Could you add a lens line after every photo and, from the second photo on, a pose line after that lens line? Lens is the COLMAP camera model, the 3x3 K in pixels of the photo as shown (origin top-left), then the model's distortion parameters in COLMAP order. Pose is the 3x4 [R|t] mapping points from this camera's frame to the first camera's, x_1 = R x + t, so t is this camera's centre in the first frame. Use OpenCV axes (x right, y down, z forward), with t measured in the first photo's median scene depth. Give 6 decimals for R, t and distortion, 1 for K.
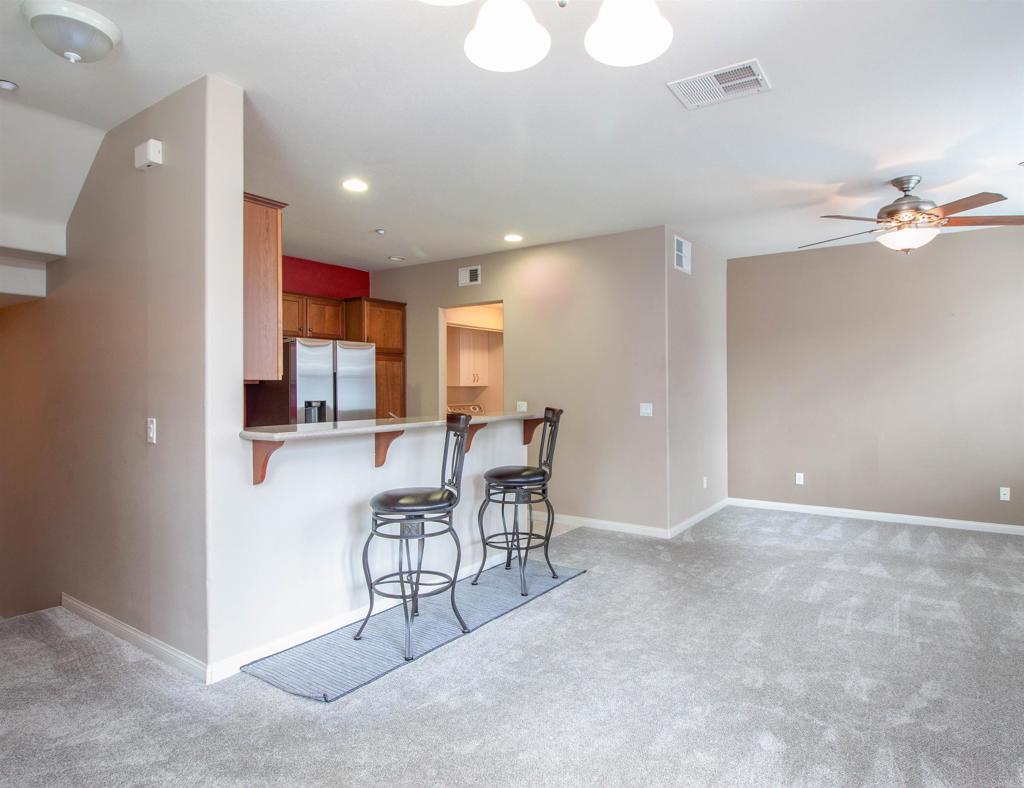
lens RADIAL K [[586.9, 0, 563.9], [0, 586.9, 382.0], [0, 0, 1]] dist [-0.003241, -0.001464]
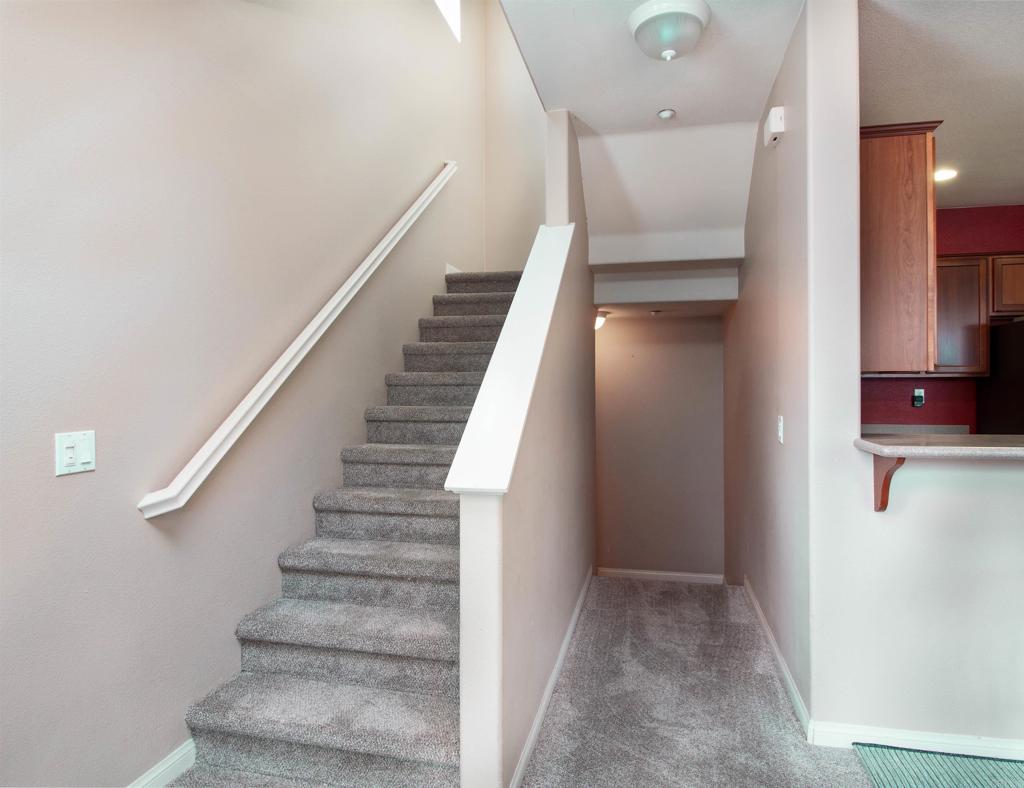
lens RADIAL K [[600.1, 0, 514.2], [0, 600.1, 387.7], [0, 0, 1]] dist [-0.007945, -0.003384]
pose [[0.333855, 0.006321, -0.942603, 0.060173], [0.012255, 0.999864, 0.011045, 0.004815], [0.942545, -0.015239, 0.333732, 0.500285]]
